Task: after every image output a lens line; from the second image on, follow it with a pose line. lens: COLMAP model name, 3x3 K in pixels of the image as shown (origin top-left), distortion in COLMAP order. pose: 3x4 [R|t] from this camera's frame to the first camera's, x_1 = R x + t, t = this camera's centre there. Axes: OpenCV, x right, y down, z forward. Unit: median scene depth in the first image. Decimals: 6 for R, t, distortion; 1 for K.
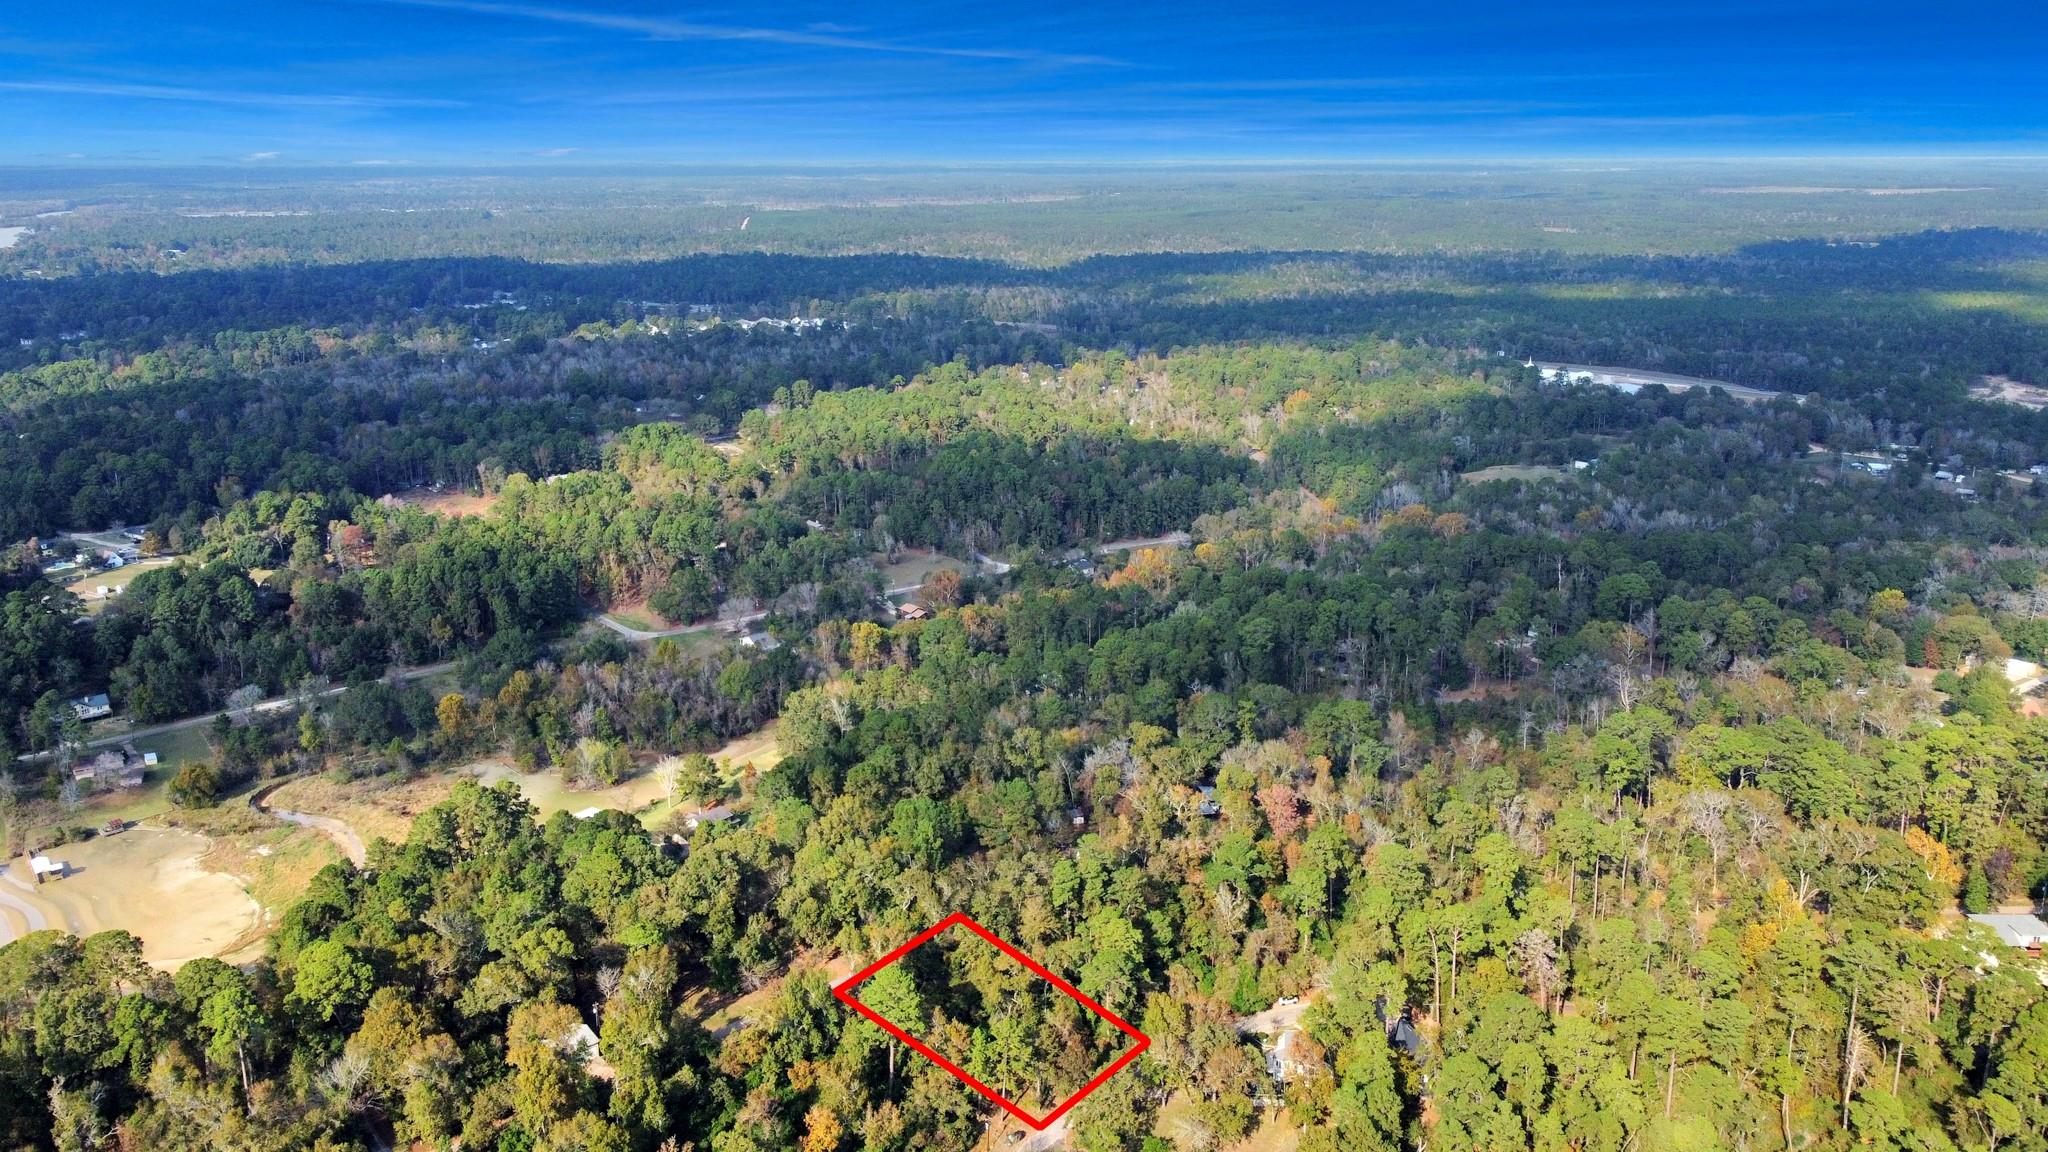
lens RADIAL K [[1554.8, 0, 1019.5], [0, 1554.8, 568.6], [0, 0, 1]] dist [-0.007141, 0.002441]
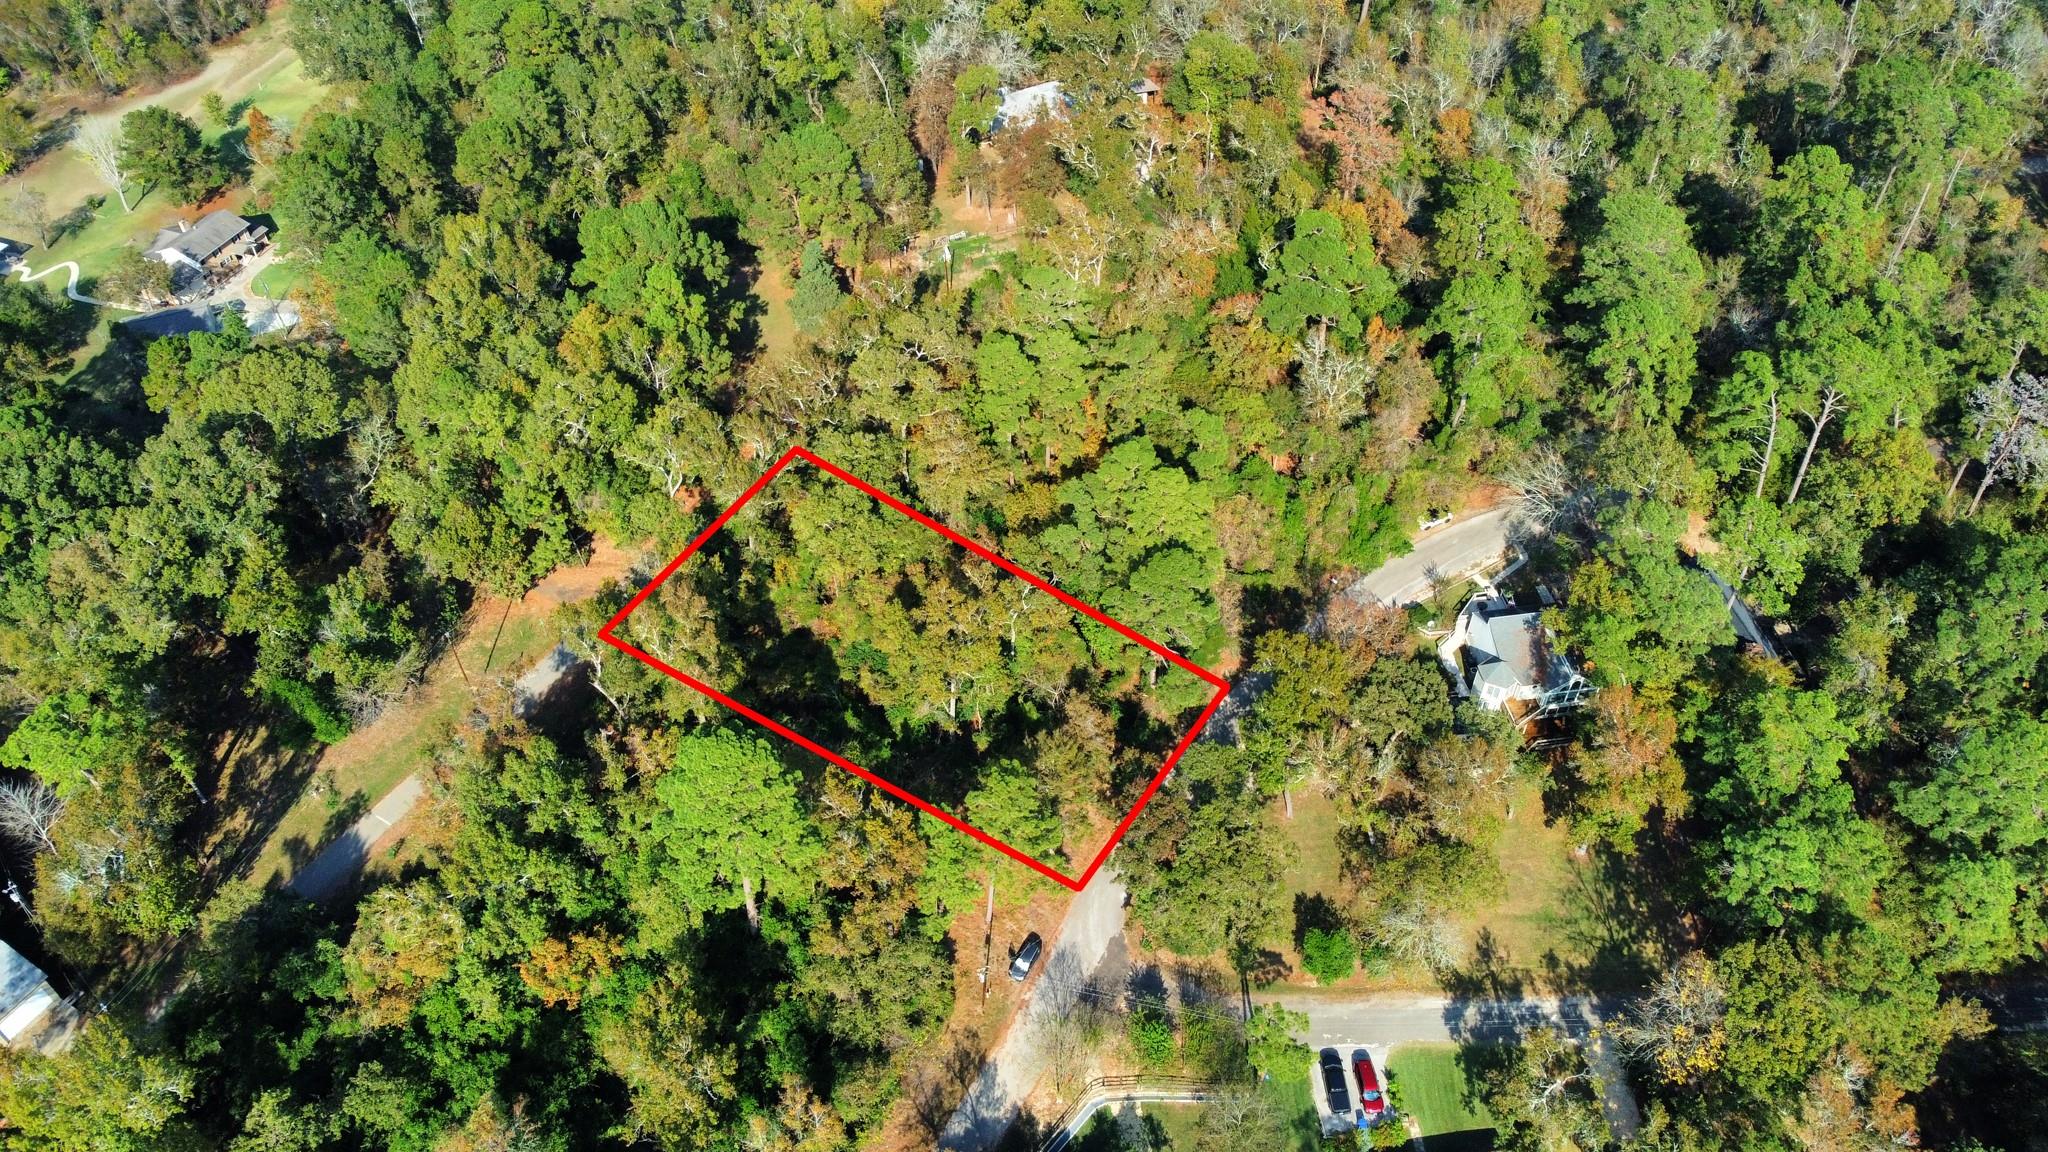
lens RADIAL K [[1554.8, 0, 1019.5], [0, 1554.8, 568.6], [0, 0, 1]] dist [-0.007141, 0.002441]
pose [[0.965379, -0.192451, 0.176082, -0.058013], [0.078327, 0.857754, 0.508059, 0.011279], [-0.248812, -0.476677, 0.843132, 0.553351]]
